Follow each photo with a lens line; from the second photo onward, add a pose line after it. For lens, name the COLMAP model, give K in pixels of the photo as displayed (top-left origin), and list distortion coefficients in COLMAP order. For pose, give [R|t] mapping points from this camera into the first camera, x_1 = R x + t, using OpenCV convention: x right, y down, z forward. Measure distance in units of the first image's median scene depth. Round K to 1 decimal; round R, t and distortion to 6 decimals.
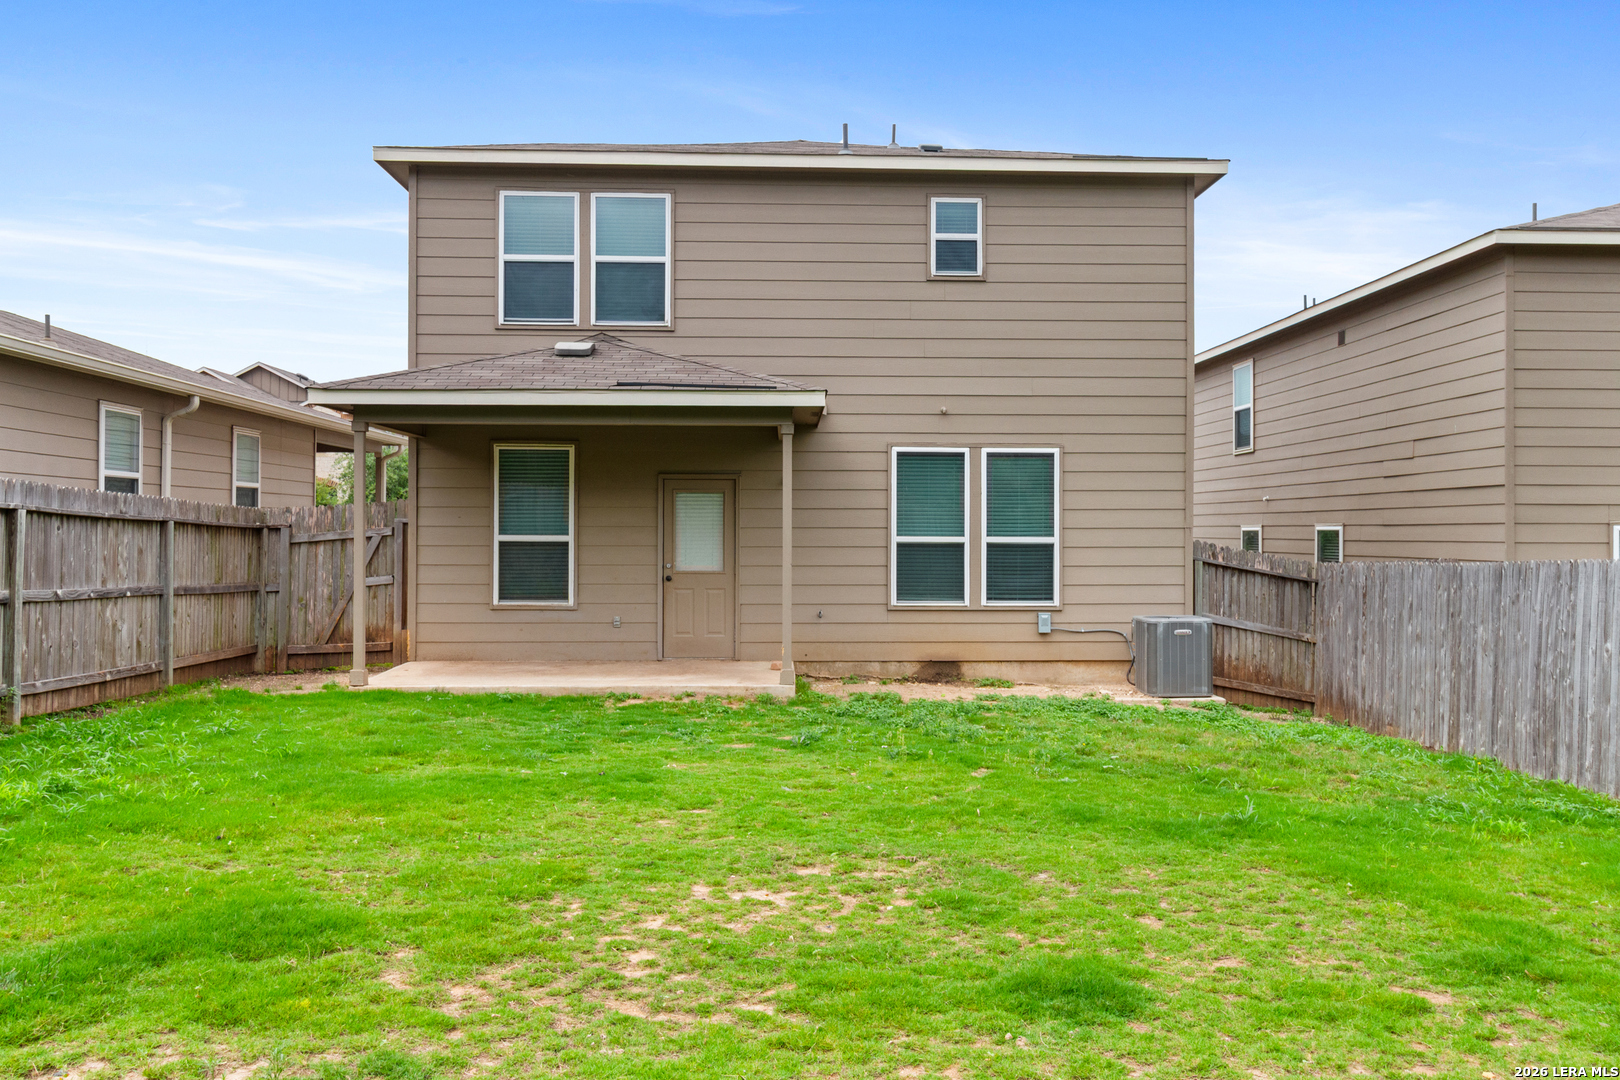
lens RADIAL K [[1286.3, 0, 810.1], [0, 1286.3, 529.8], [0, 0, 1]] dist [0.004716, -0.001981]
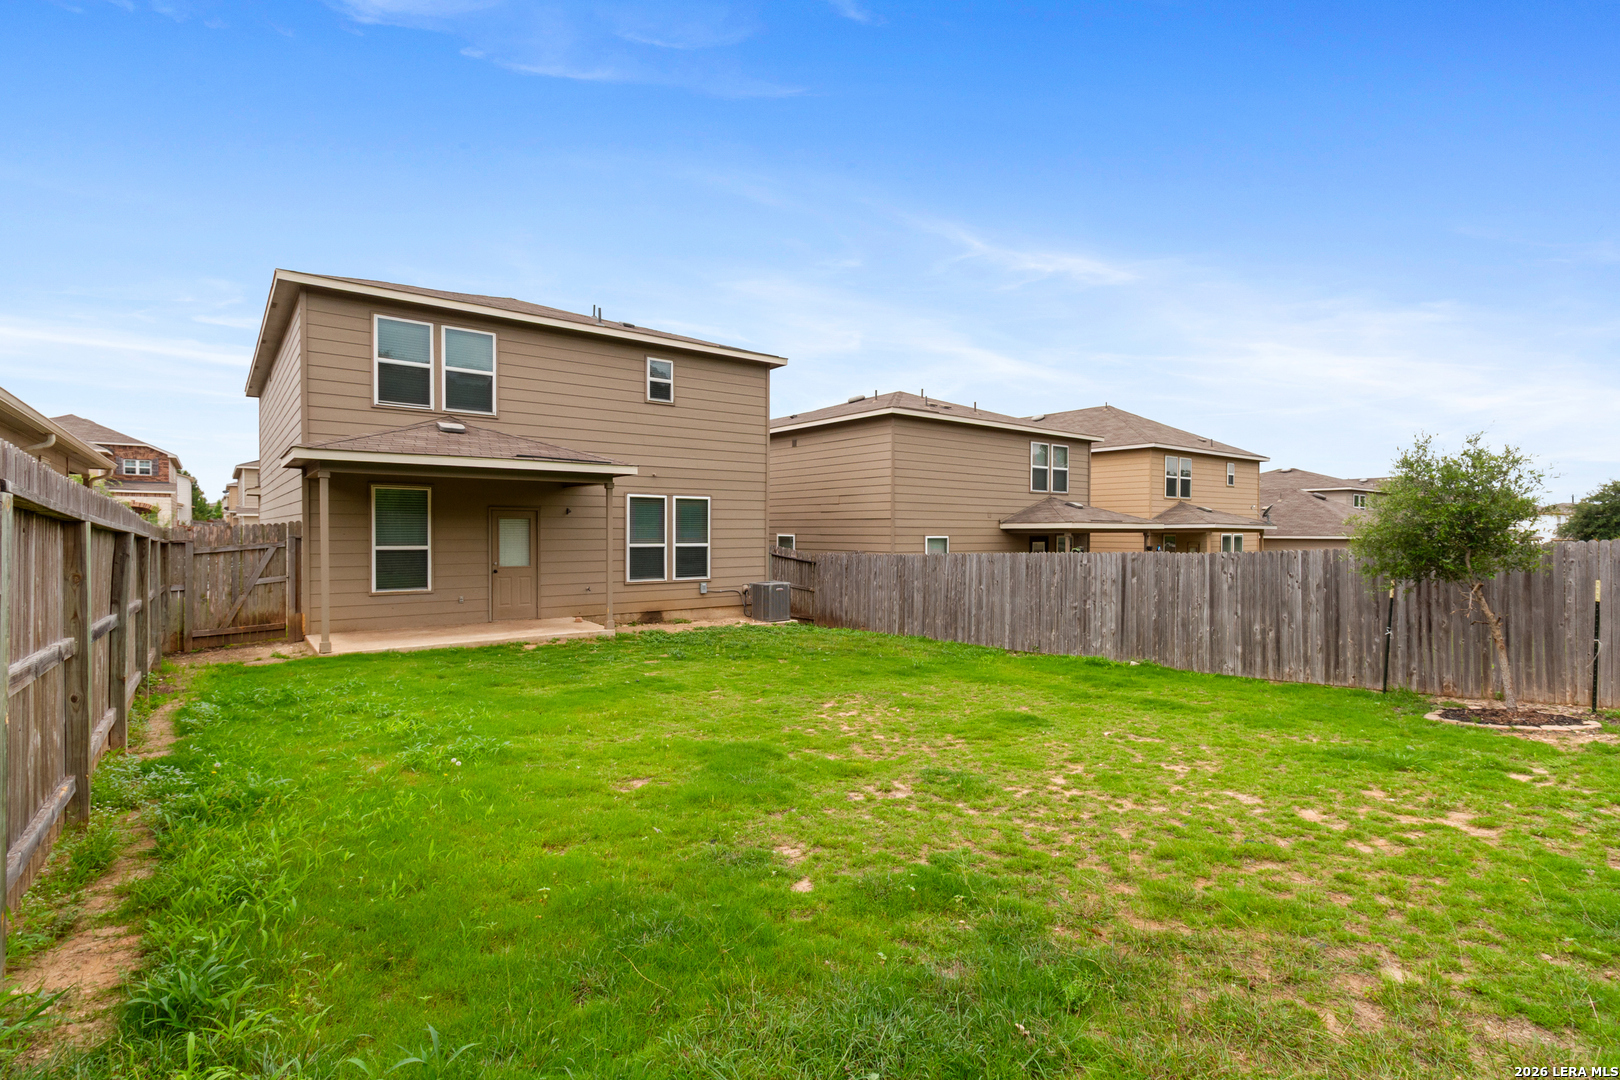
lens RADIAL K [[775.0, 0, 811.5], [0, 775.0, 545.0], [0, 0, 1]] dist [0.000161, -0.000335]
pose [[0.806845, -0.013228, 0.590616, -0.367994], [-0.001400, 0.999704, 0.024304, -0.019814], [-0.590762, -0.020436, 0.806587, -0.024900]]
